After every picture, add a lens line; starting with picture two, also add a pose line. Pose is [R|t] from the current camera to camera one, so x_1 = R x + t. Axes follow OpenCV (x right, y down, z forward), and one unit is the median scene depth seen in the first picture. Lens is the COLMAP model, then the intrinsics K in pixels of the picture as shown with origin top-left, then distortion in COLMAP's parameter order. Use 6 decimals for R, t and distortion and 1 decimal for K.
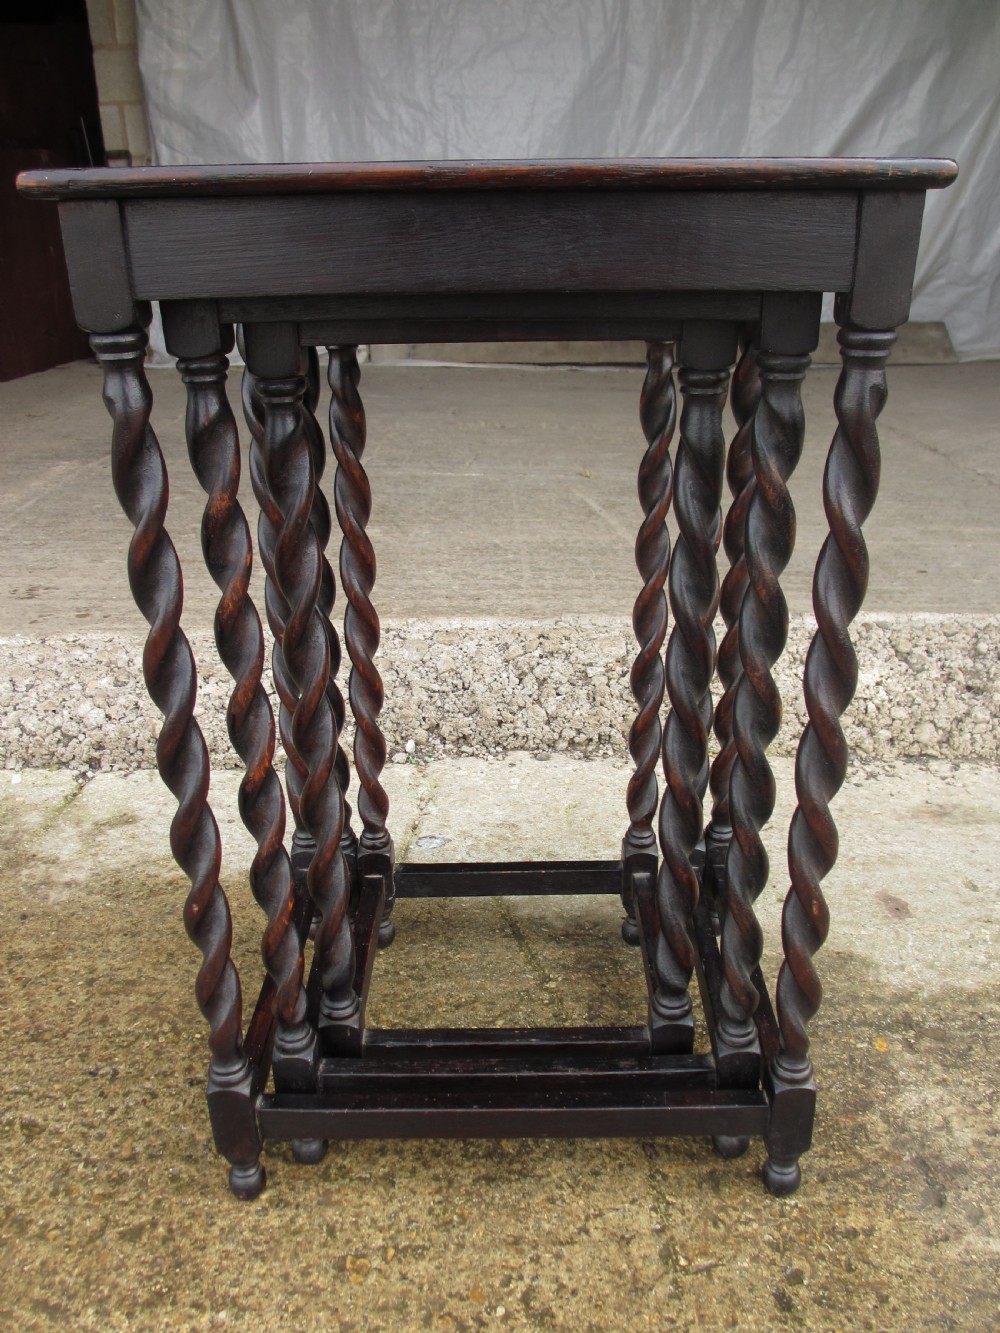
lens RADIAL K [[1126.3, 0, 494.4], [0, 1126.3, 699.1], [0, 0, 1]] dist [-0.050063, 0.017468]
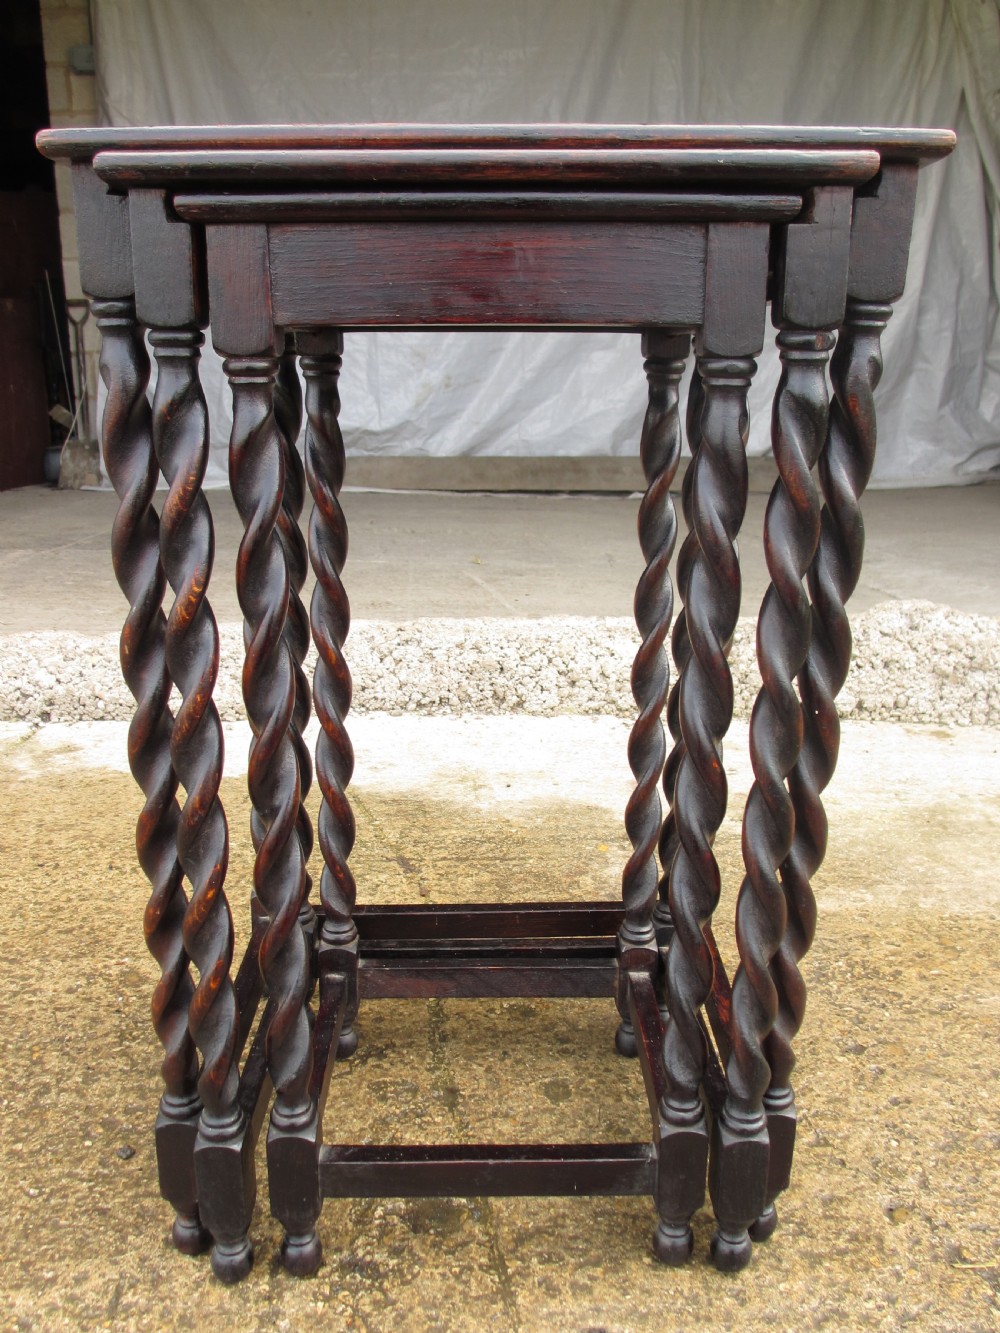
lens RADIAL K [[1126.3, 0, 494.2], [0, 1126.3, 673.6], [0, 0, 1]] dist [-0.050063, 0.017468]
pose [[0.998663, 0.000483, 0.051694, 0.089841], [0.007320, 0.988560, -0.150651, 0.205138], [-0.051175, 0.150828, 0.987234, -0.297799]]
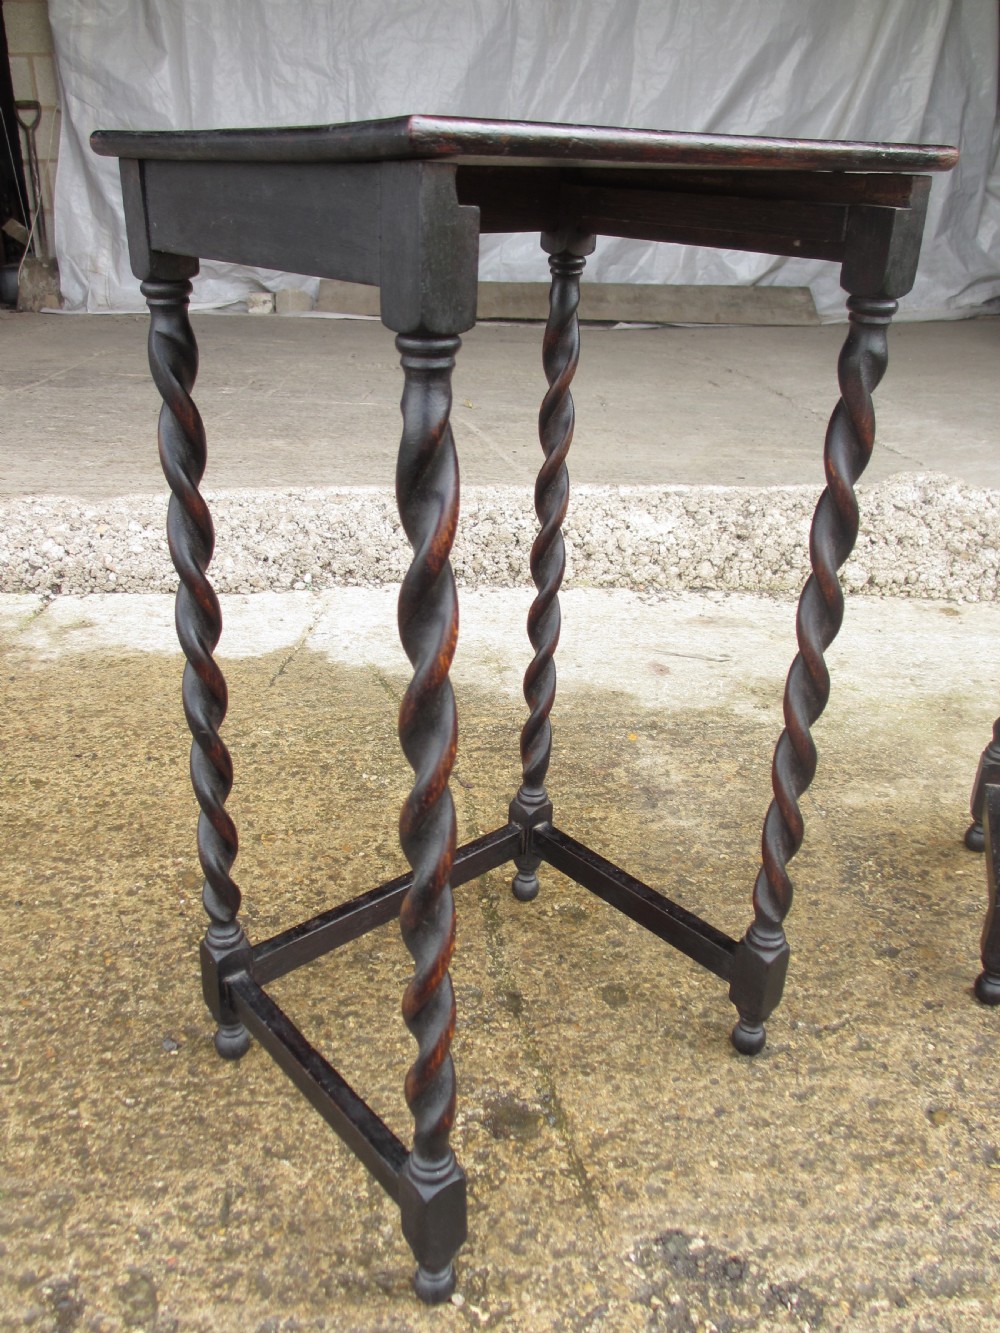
lens RADIAL K [[1126.3, 0, 493.3], [0, 1126.3, 681.5], [0, 0, 1]] dist [-0.050063, 0.017468]
pose [[0.996696, -0.002579, 0.081180, 0.032195], [0.001590, 0.999924, 0.012248, 0.147375], [-0.081206, -0.012078, 0.996624, -0.298908]]
